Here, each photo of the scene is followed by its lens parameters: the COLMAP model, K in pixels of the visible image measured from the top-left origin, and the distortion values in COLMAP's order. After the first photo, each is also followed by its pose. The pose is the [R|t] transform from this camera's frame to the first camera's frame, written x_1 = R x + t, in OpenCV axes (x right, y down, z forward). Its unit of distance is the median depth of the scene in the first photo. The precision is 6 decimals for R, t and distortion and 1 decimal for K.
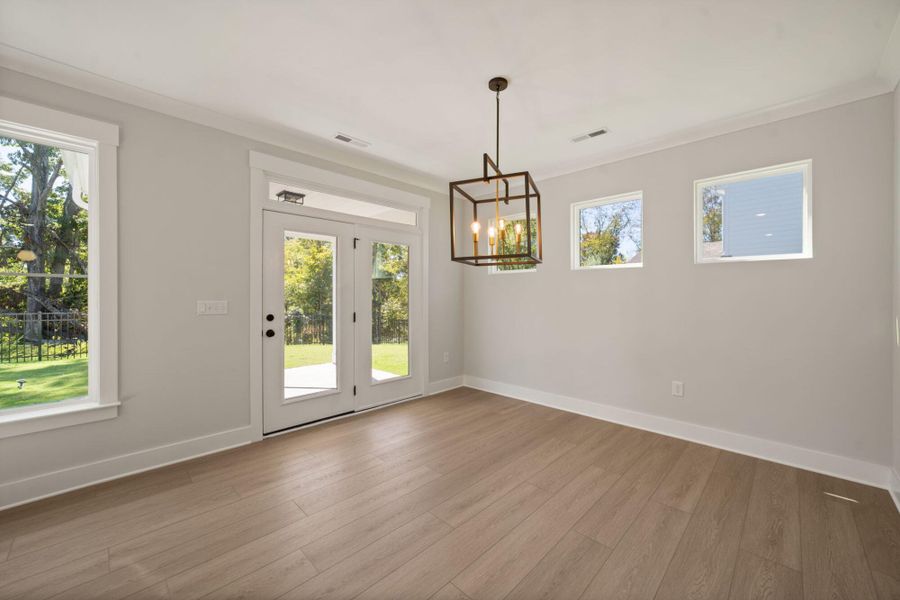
lens RADIAL K [[361.8, 0, 449.7], [0, 361.8, 295.0], [0, 0, 1]] dist [-0.000285, 0.000004]
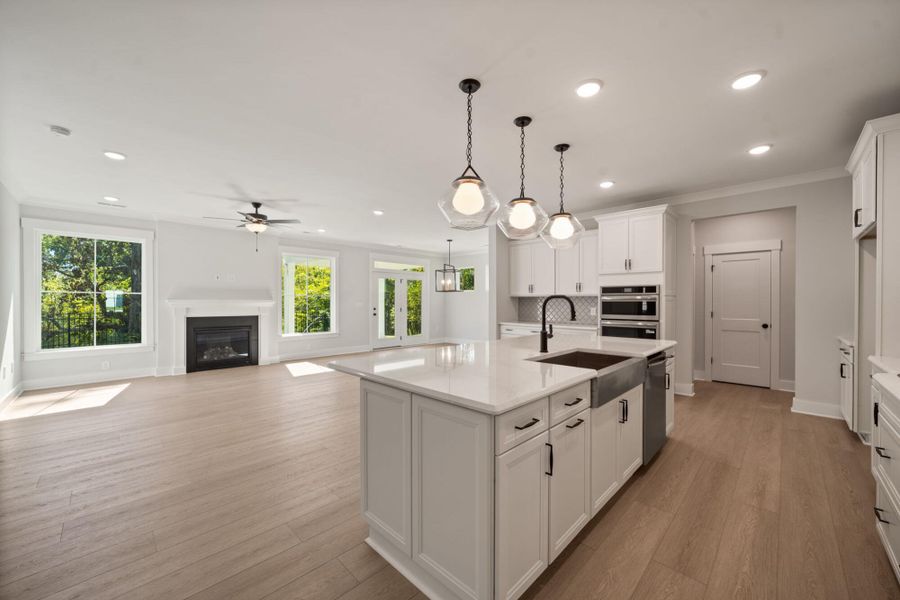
lens RADIAL K [[350.6, 0, 452.8], [0, 350.6, 301.9], [0, 0, 1]] dist [-0.001384, -0.000101]
pose [[0.999988, 0.000951, 0.004887, 0.094052], [-0.000963, 0.999997, 0.002455, -0.000636], [-0.004884, -0.002460, 0.999985, -1.489785]]
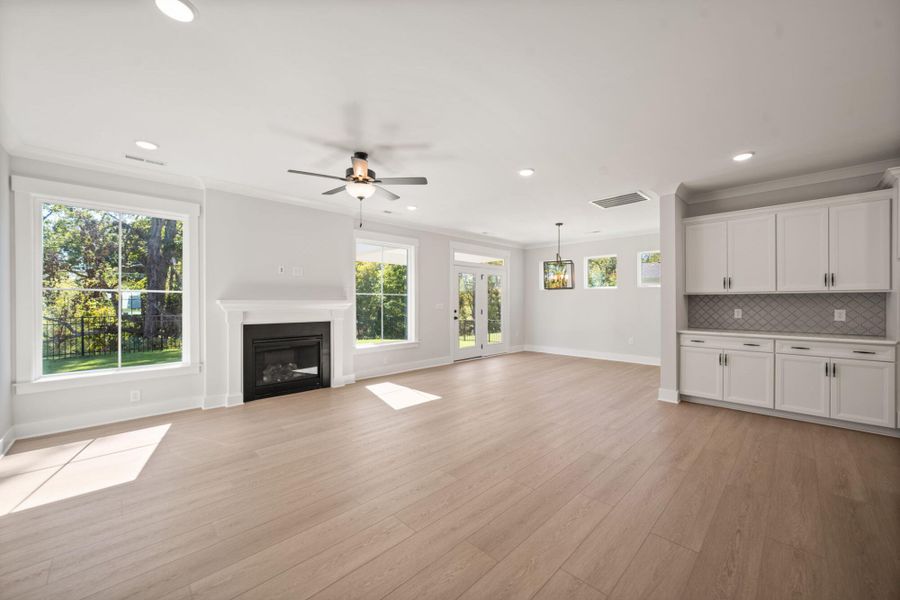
lens RADIAL K [[350.6, 0, 452.8], [0, 350.6, 301.9], [0, 0, 1]] dist [-0.001384, -0.000101]
pose [[0.999917, -0.002767, -0.012592, -0.400580], [0.002782, 0.999995, 0.001203, -0.000163], [0.012589, -0.001238, 0.999920, -1.036468]]
